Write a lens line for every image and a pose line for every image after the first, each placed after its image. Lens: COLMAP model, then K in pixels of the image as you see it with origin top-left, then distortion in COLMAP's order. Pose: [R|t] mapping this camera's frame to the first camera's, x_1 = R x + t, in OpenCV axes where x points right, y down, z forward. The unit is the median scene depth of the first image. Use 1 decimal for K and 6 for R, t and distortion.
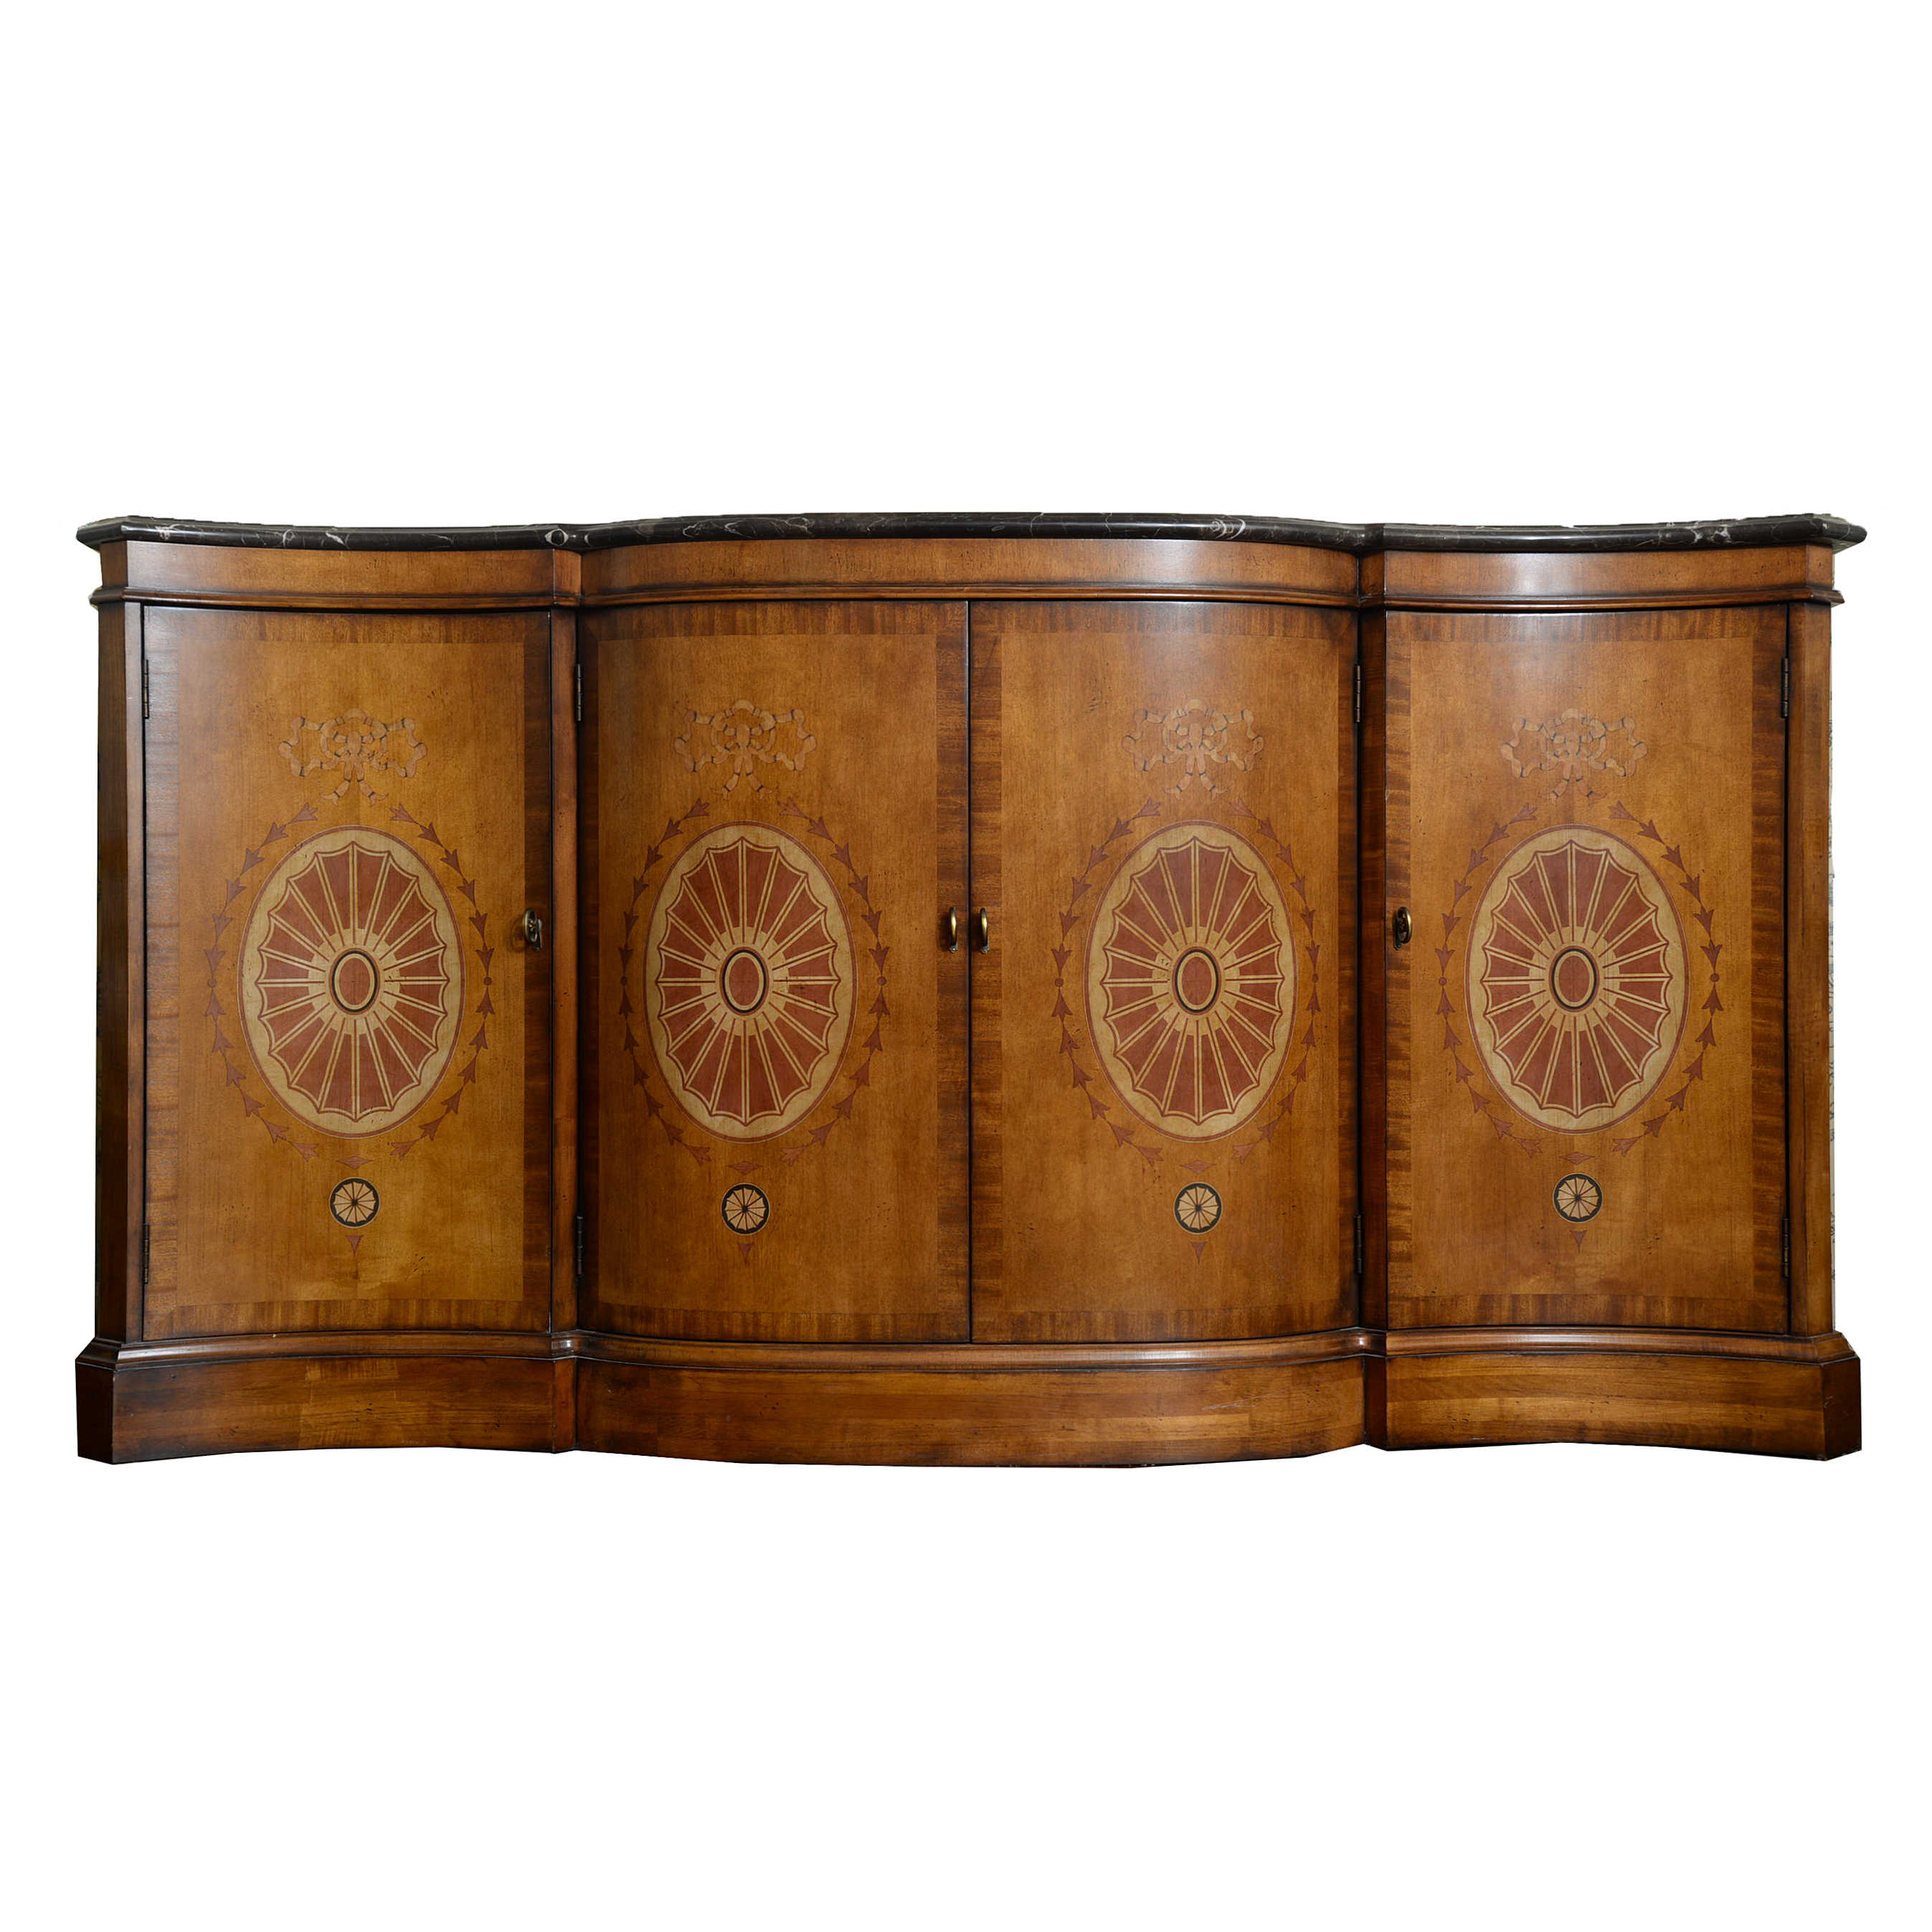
lens RADIAL K [[2708.8, 0, 968.5], [0, 2708.8, 936.4], [0, 0, 1]] dist [0.185317, 0.076603]
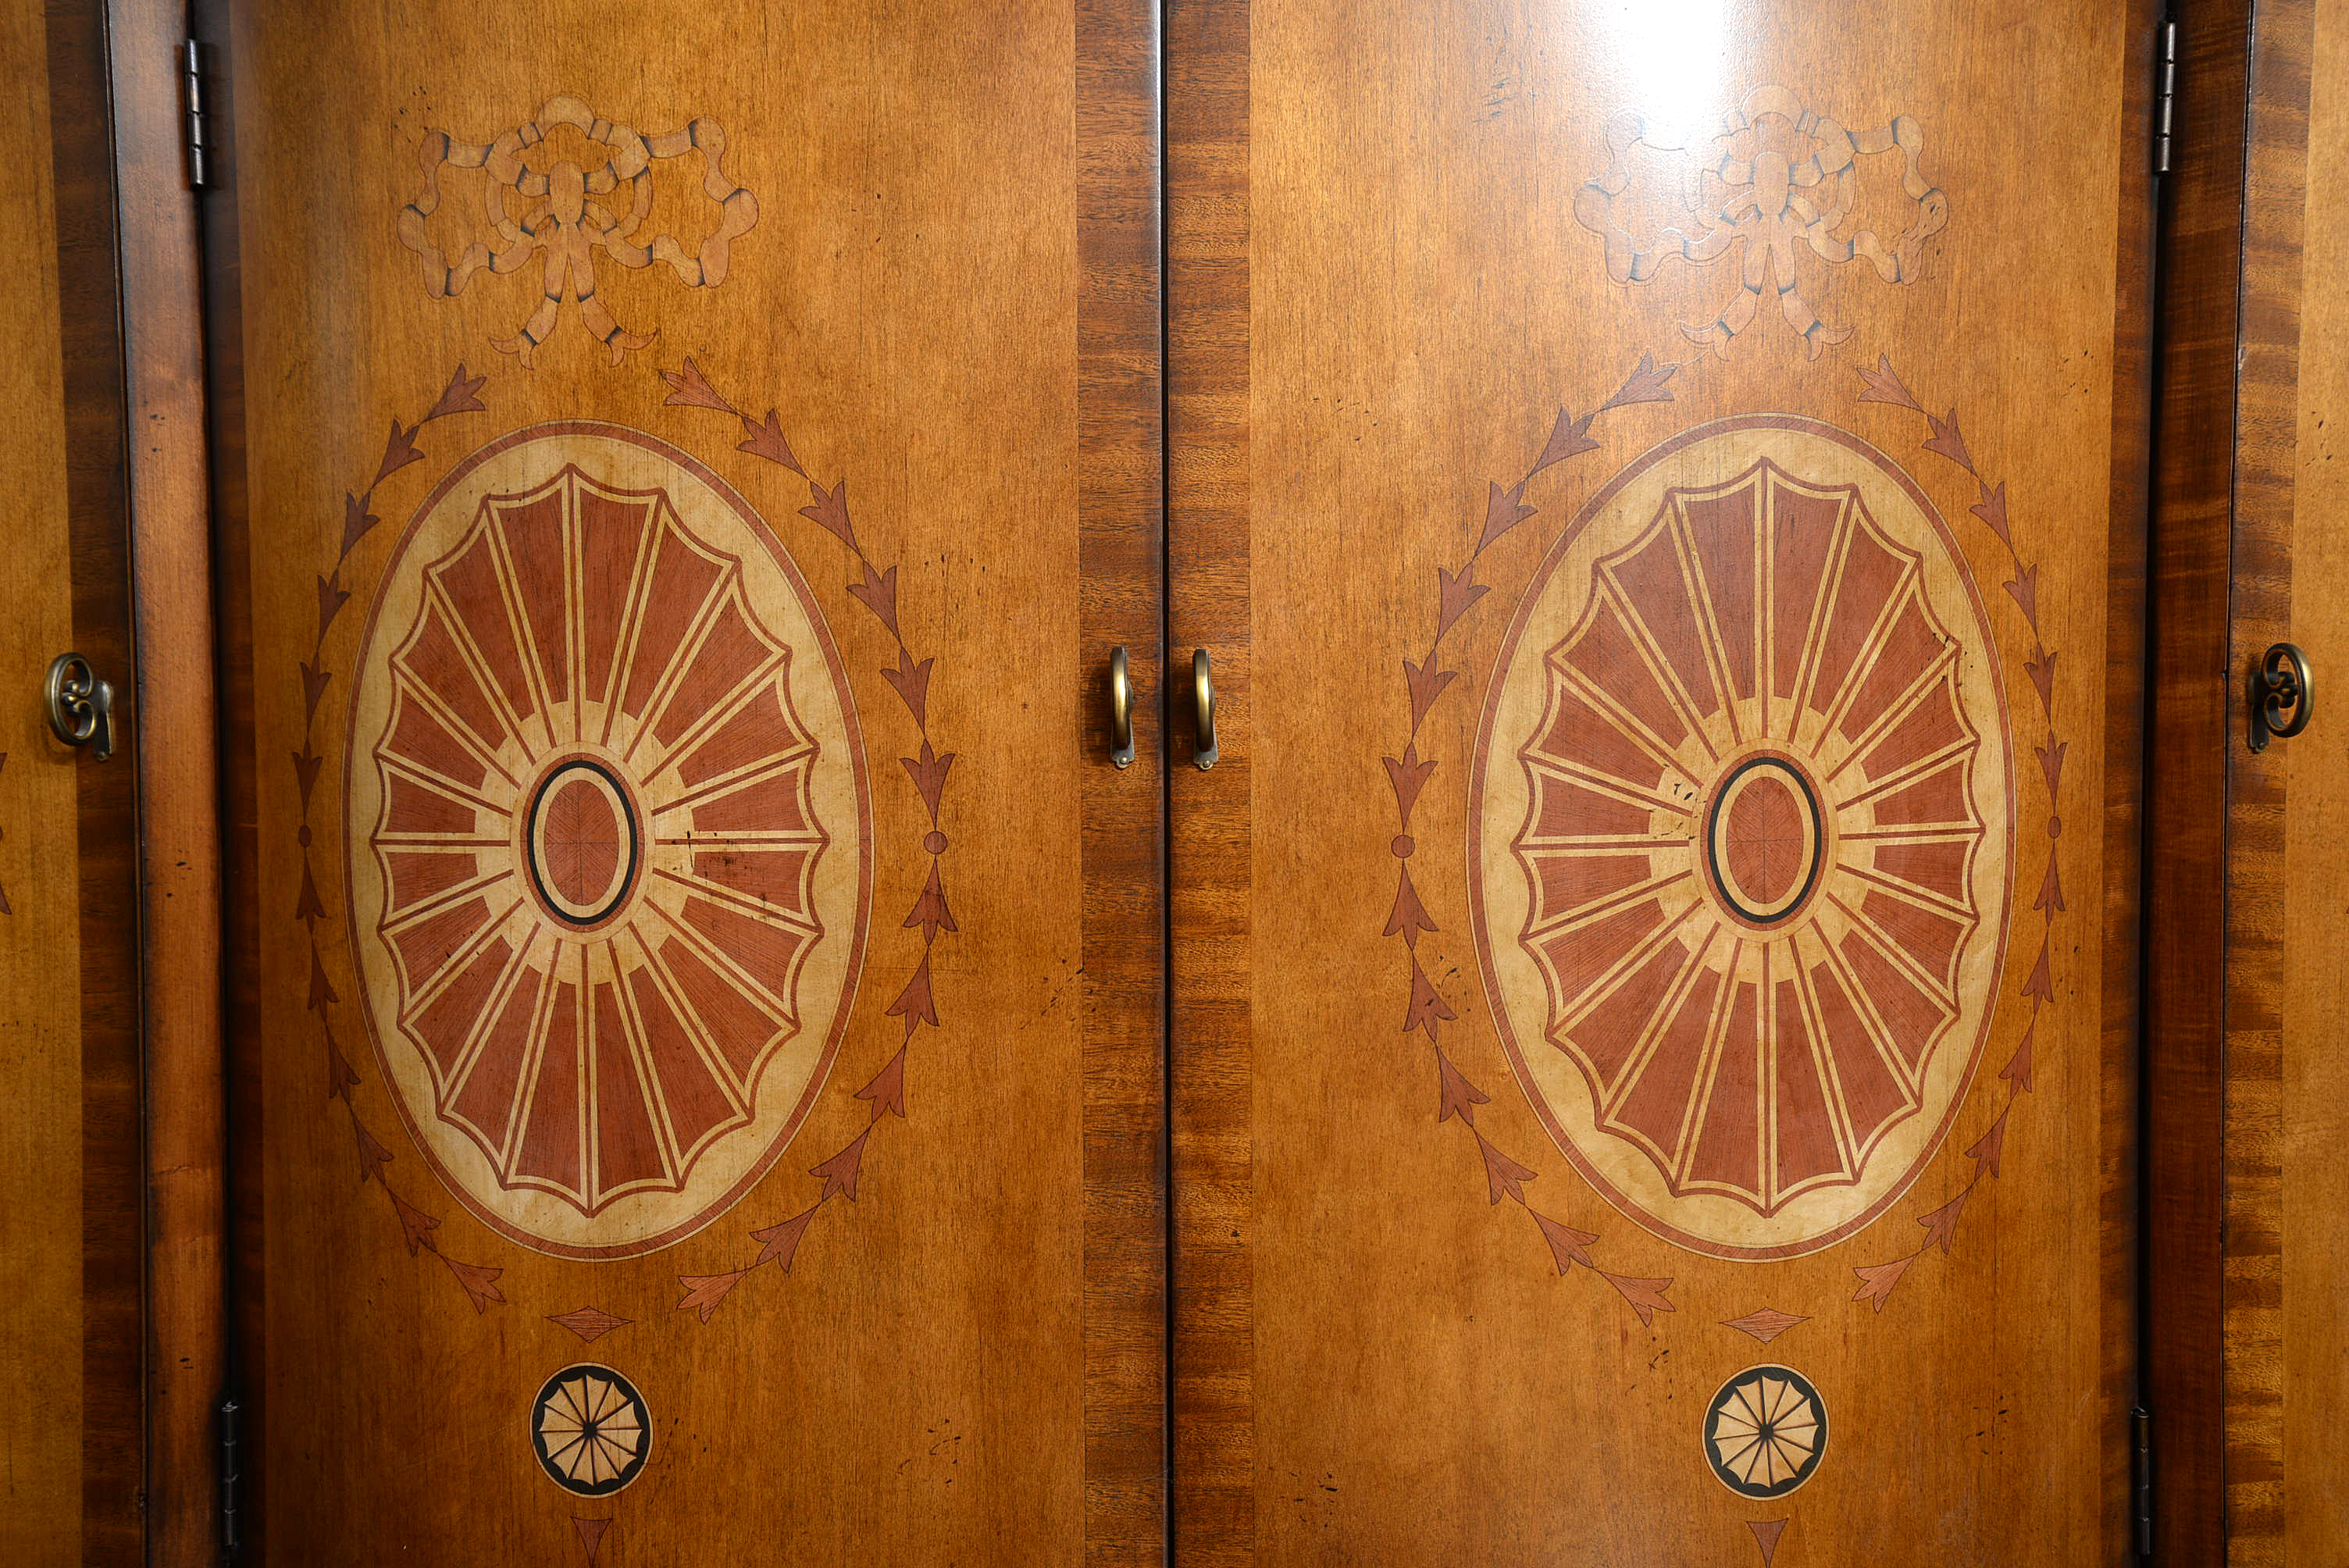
lens RADIAL K [[2585.6, 0, 1170.6], [0, 2585.6, 799.9], [0, 0, 1]] dist [0.051445, 0.204472]
pose [[0.999543, -0.001274, -0.030213, 0.011820], [0.002444, 0.999246, 0.038738, -0.003558], [0.030141, -0.038794, 0.998793, 0.634644]]
